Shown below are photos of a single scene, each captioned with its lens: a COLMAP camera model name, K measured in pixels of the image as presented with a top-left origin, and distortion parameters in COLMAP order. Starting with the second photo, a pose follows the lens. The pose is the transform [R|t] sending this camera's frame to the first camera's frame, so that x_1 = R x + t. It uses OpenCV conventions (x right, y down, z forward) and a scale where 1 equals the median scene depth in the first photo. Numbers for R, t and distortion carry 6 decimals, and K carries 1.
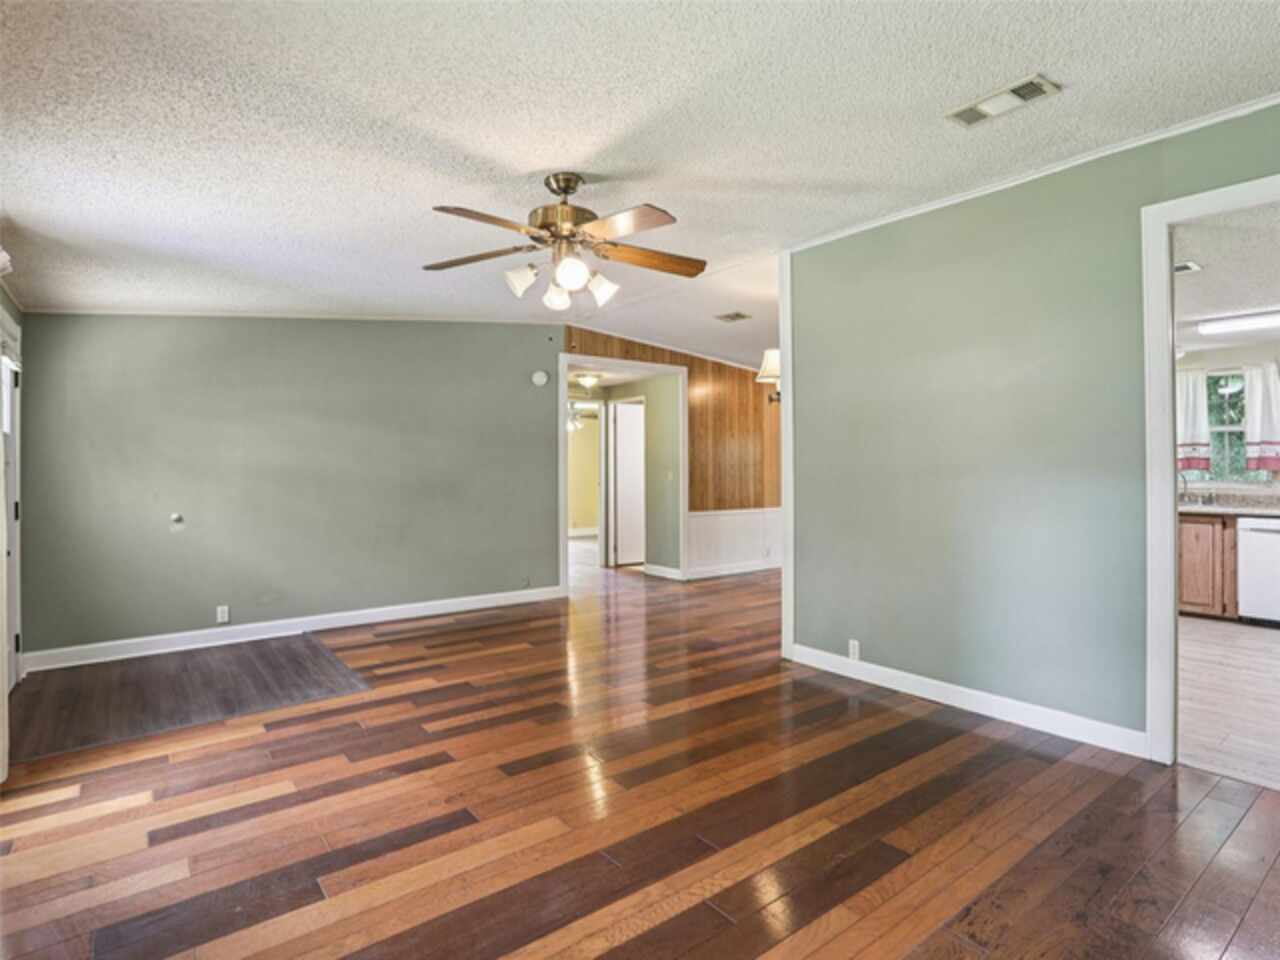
lens RADIAL K [[676.0, 0, 671.4], [0, 676.0, 456.5], [0, 0, 1]] dist [-0.031961, 0.001677]
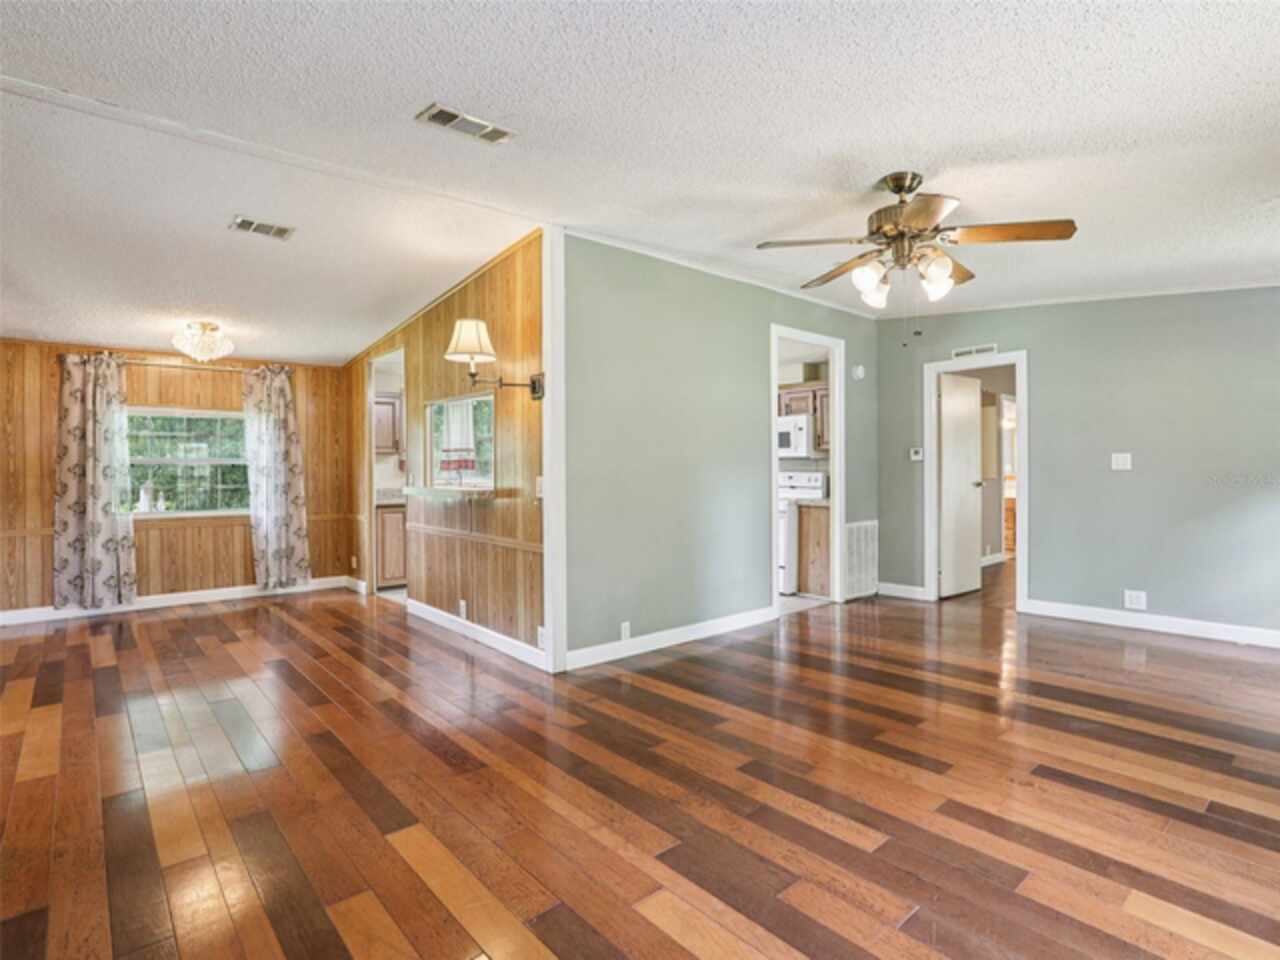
lens RADIAL K [[674.5, 0, 649.8], [0, 674.5, 476.6], [0, 0, 1]] dist [-0.044609, 0.021383]
pose [[-0.043402, -0.011029, 0.998997, -0.815889], [-0.010222, 0.999892, 0.010595, 0.025581], [-0.999005, -0.009752, -0.043510, 1.010328]]
